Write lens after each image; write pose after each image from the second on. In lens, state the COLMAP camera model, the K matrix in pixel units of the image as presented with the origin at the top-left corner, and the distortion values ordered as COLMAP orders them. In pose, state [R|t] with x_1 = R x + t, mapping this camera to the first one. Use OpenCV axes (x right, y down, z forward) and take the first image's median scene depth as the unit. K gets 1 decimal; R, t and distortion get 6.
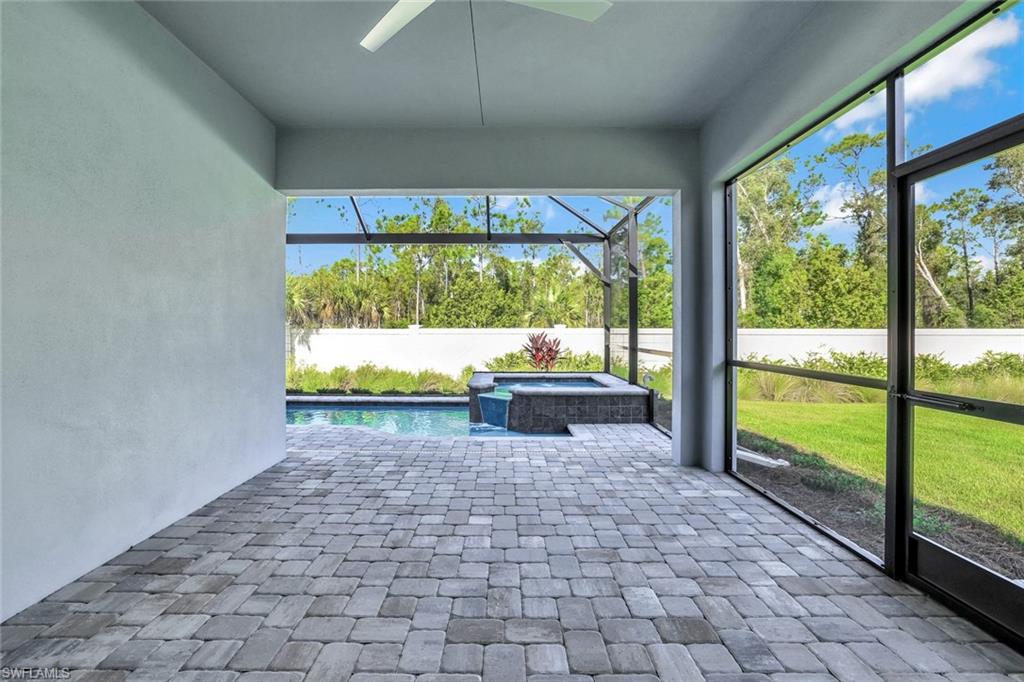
lens RADIAL K [[440.9, 0, 507.5], [0, 440.9, 334.3], [0, 0, 1]] dist [-0.000899, -0.000067]
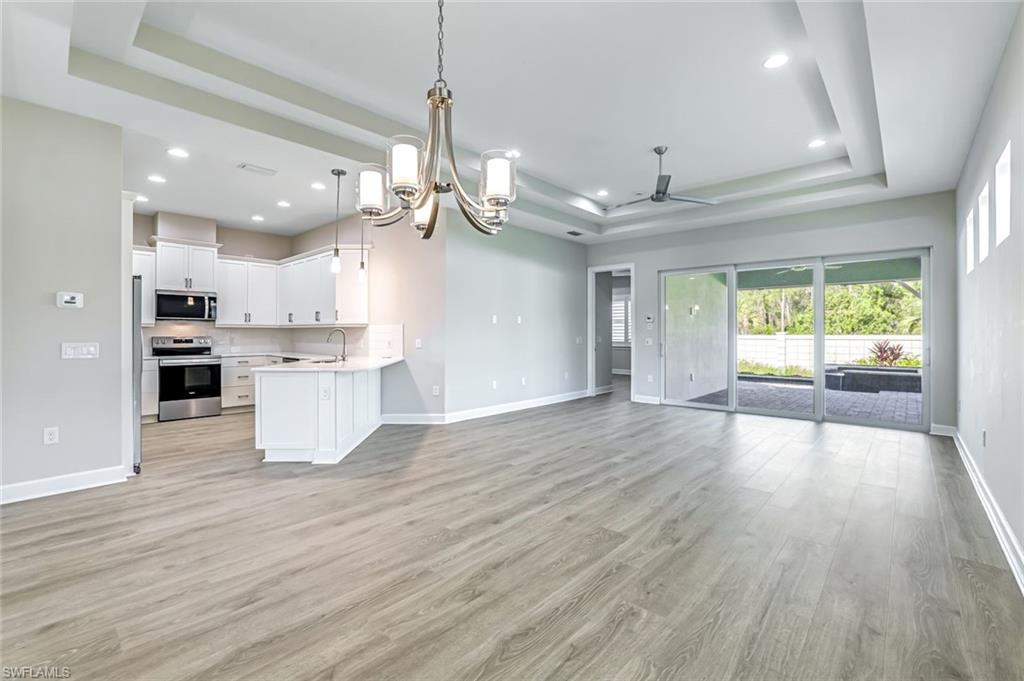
lens RADIAL K [[440.9, 0, 510.8], [0, 440.9, 333.8], [0, 0, 1]] dist [-0.000899, -0.000067]
pose [[0.731799, 0.004389, -0.681507, 0.083141], [-0.009980, 0.999941, -0.004276, -0.003087], [0.681448, 0.009930, 0.731799, -0.445429]]
